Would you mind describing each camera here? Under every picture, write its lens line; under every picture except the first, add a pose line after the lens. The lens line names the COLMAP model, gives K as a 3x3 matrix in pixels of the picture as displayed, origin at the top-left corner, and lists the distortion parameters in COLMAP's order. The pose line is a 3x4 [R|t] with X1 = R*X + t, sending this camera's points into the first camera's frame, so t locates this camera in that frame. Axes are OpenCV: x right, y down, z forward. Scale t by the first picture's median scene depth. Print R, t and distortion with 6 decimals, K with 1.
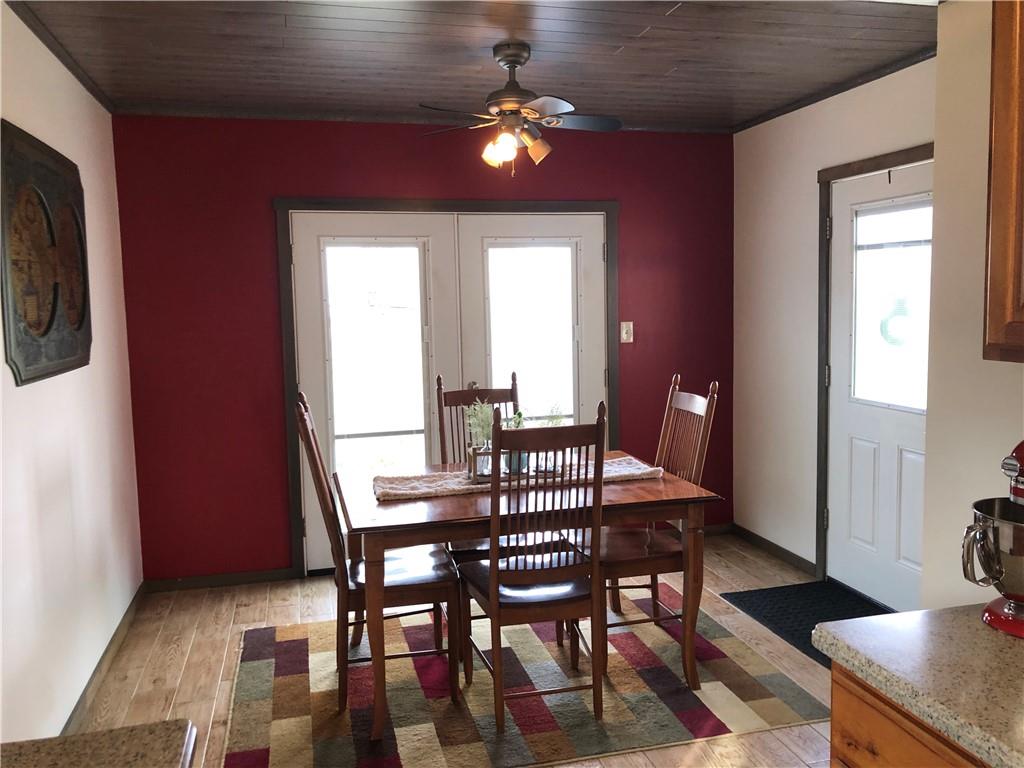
lens RADIAL K [[837.2, 0, 521.0], [0, 837.2, 378.1], [0, 0, 1]] dist [0.035889, -0.042841]
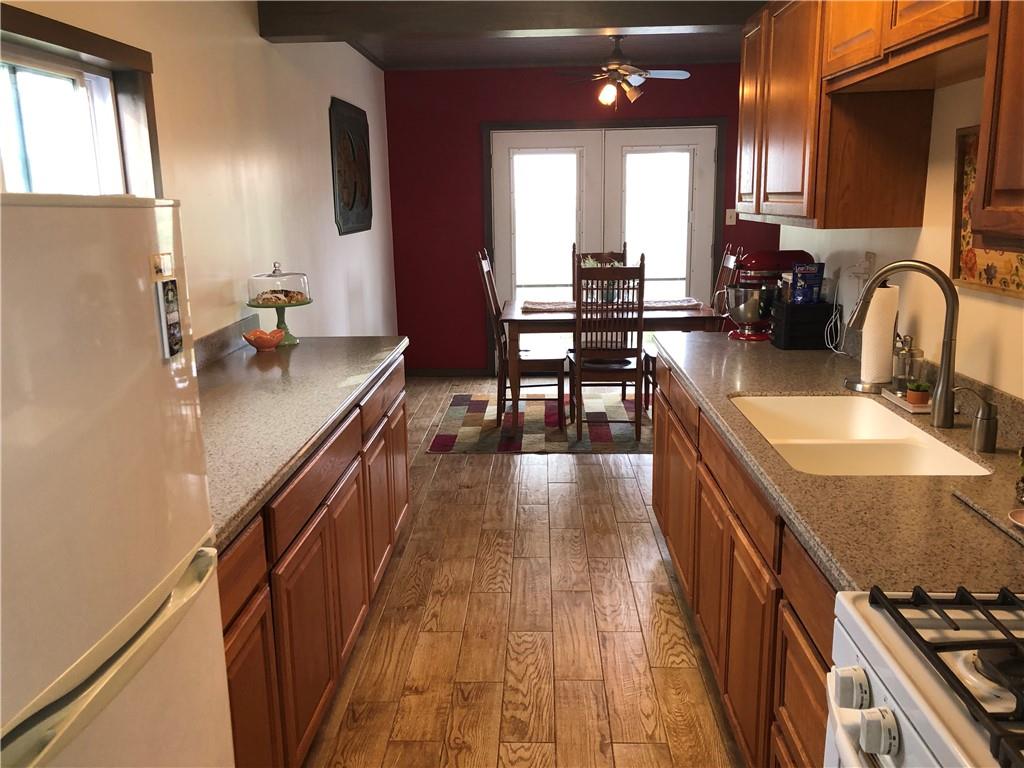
lens RADIAL K [[837.2, 0, 515.1], [0, 837.2, 382.6], [0, 0, 1]] dist [0.035889, -0.042841]
pose [[0.955798, 0.068857, -0.285846, 0.291839], [-0.031158, 0.990437, 0.134403, 0.056222], [0.292367, -0.119556, 0.948803, -0.602010]]
